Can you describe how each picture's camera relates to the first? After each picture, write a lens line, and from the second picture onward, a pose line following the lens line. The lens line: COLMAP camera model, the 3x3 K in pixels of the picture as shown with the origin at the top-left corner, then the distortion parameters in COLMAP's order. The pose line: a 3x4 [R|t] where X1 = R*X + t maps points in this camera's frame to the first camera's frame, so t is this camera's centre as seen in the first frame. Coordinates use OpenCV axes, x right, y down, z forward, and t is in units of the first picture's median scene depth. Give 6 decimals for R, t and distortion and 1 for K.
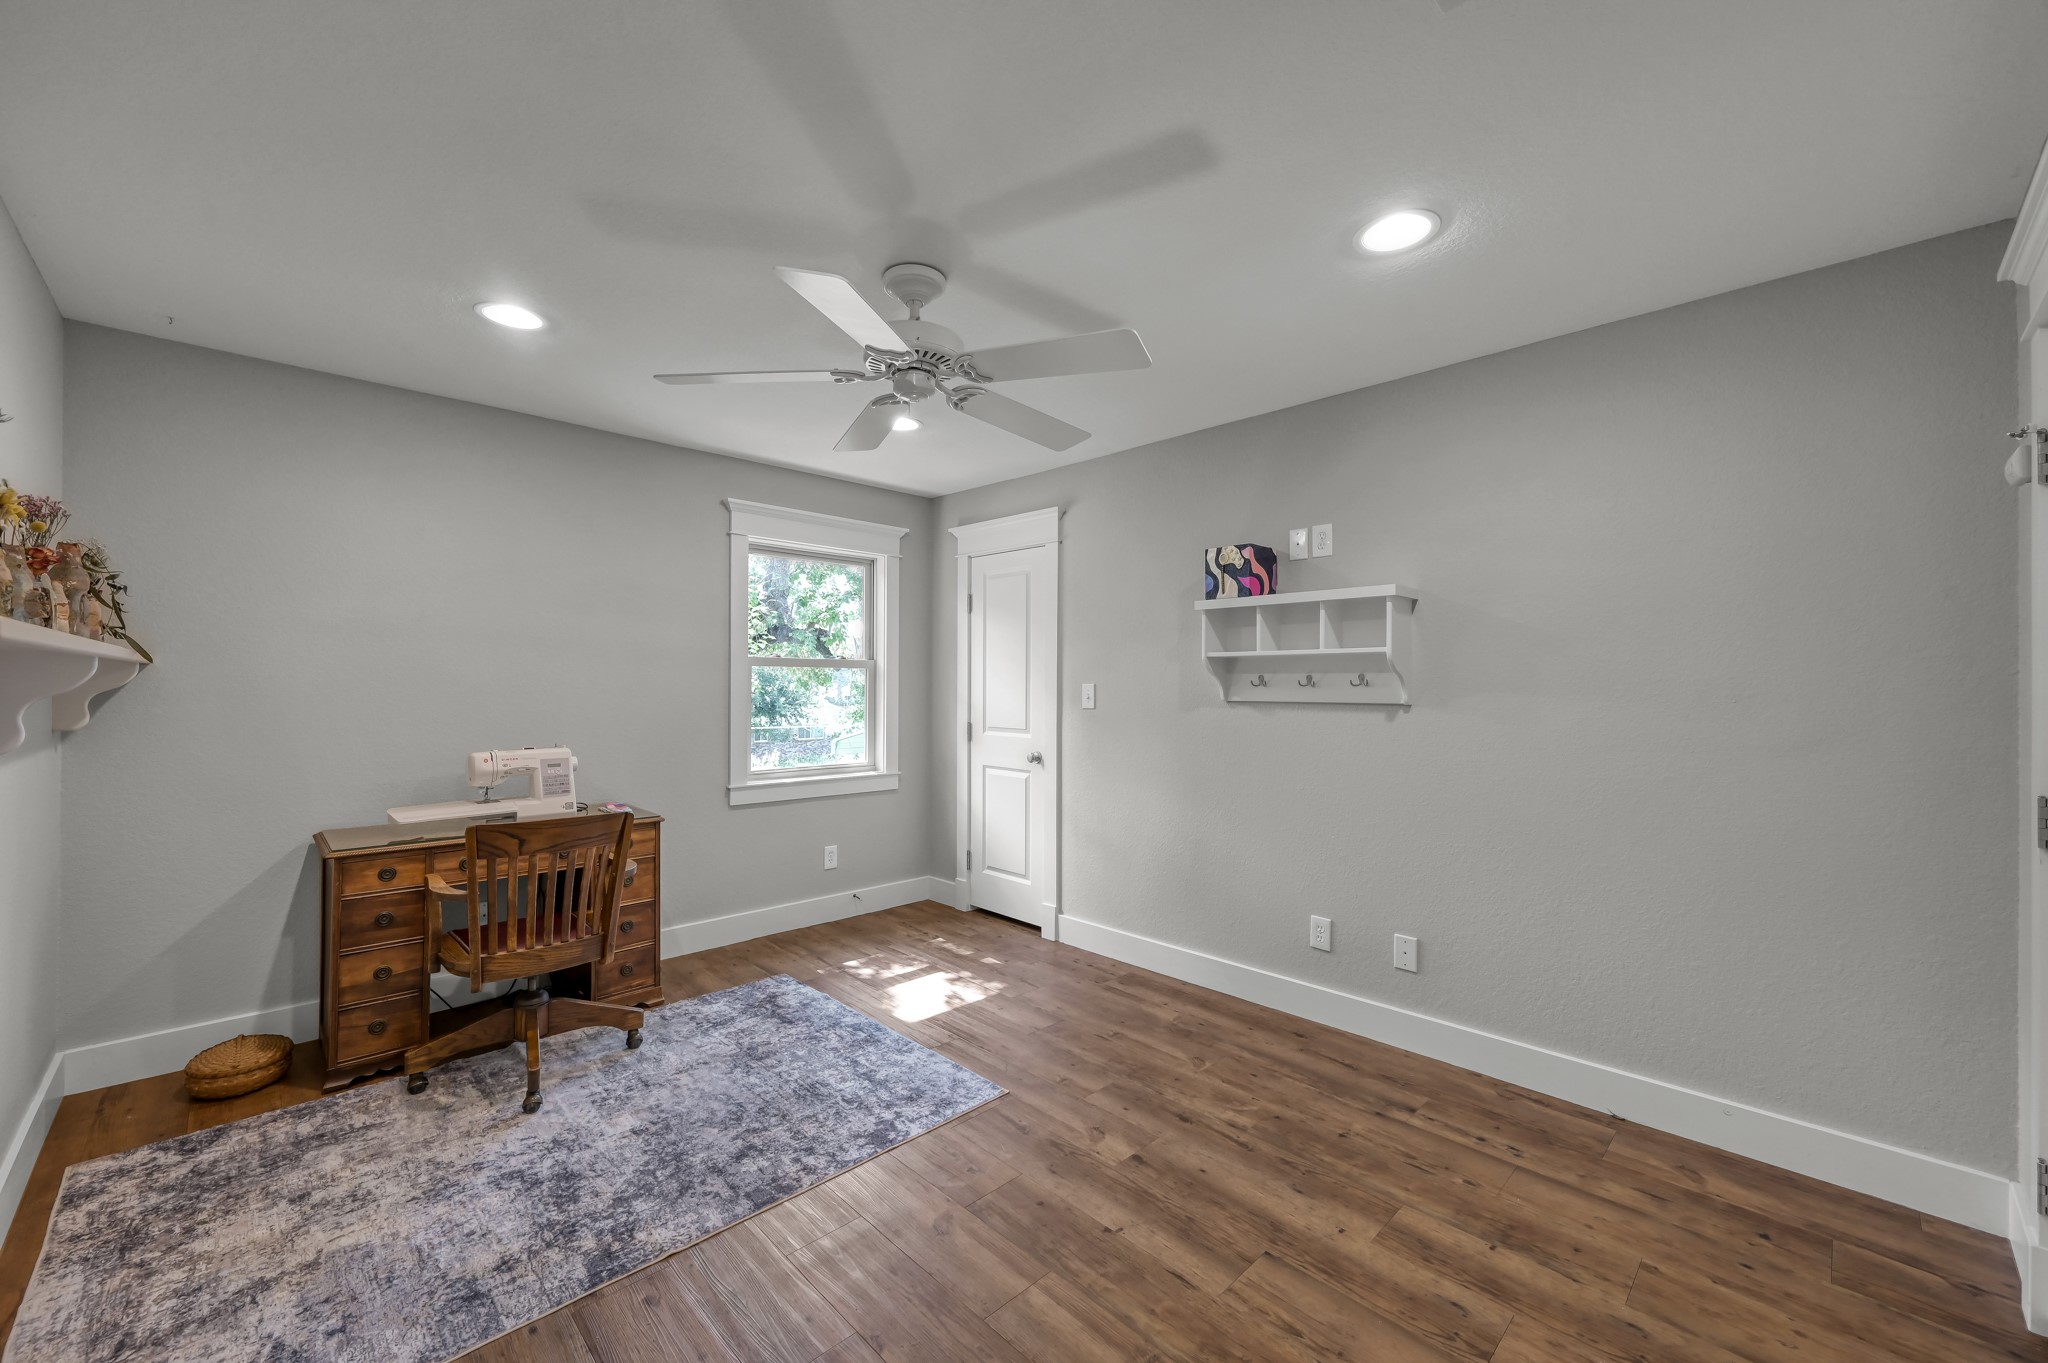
lens RADIAL K [[810.3, 0, 1025.5], [0, 810.3, 679.5], [0, 0, 1]] dist [-0.004379, 0.001656]
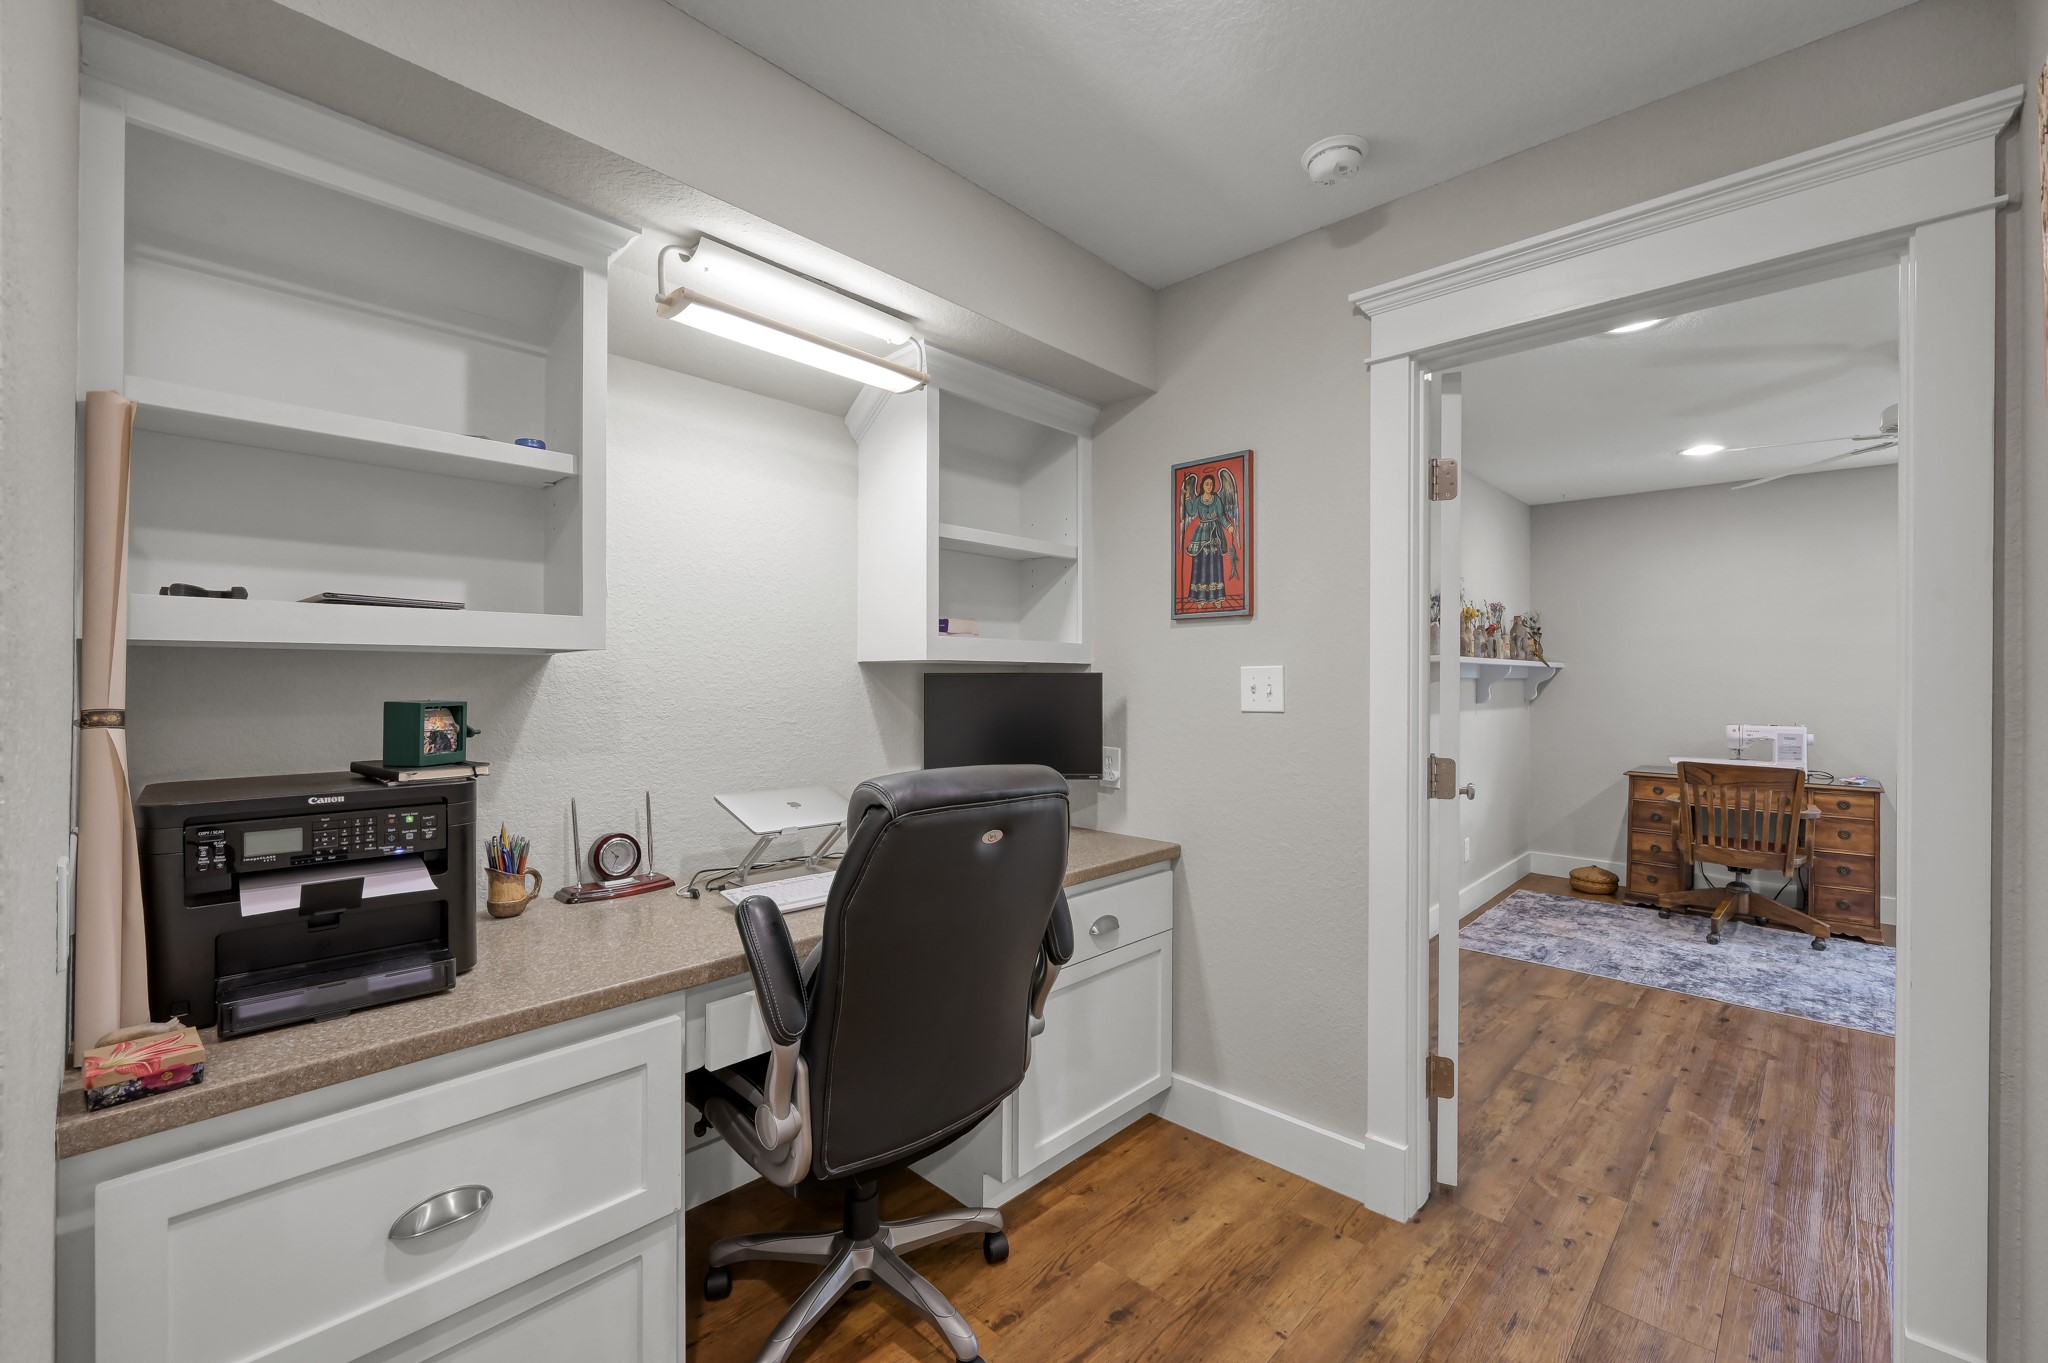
lens RADIAL K [[833.2, 0, 1029.3], [0, 833.2, 678.8], [0, 0, 1]] dist [-0.003560, 0.000477]
pose [[0.040800, -0.000141, -0.999167, 1.030840], [0.000769, 1.000000, -0.000109, 0.007391], [0.999167, -0.000764, 0.040801, -0.444294]]
